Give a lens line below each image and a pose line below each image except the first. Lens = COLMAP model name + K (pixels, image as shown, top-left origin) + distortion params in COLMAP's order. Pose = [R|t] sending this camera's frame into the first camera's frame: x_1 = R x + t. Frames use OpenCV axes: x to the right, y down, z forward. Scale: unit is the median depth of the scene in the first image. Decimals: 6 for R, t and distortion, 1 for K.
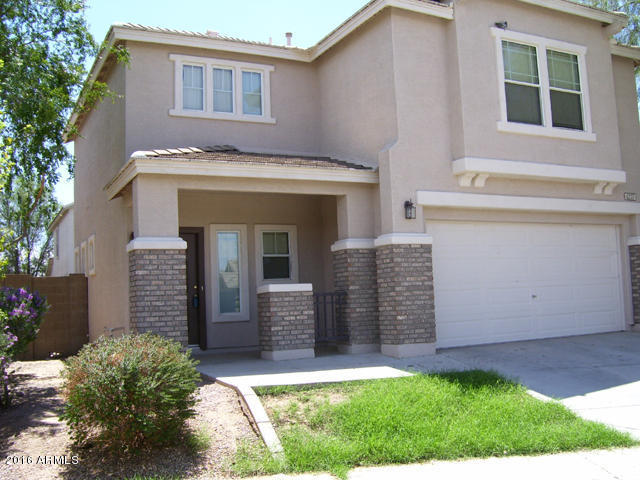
lens RADIAL K [[704.4, 0, 321.8], [0, 704.4, 218.3], [0, 0, 1]] dist [-0.111370, 0.000000]
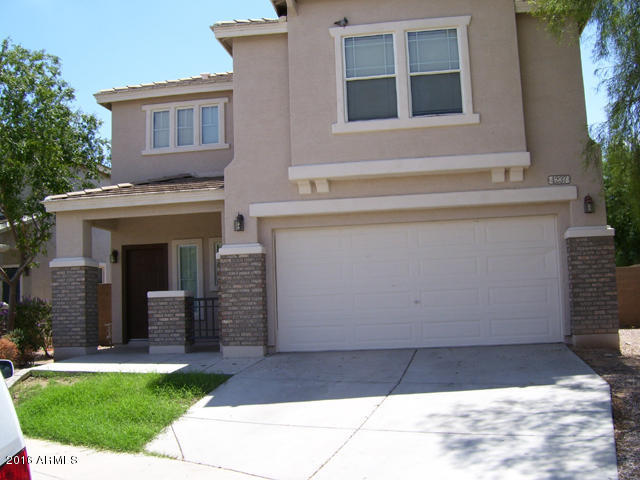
lens RADIAL K [[704.4, 0, 333.8], [0, 704.4, 221.7], [0, 0, 1]] dist [-0.111370, 0.000000]
pose [[0.800454, -0.061813, -0.596198, 0.827500], [0.076309, 0.997084, -0.000923, -0.001434], [0.594517, -0.044757, 0.802837, 0.200379]]
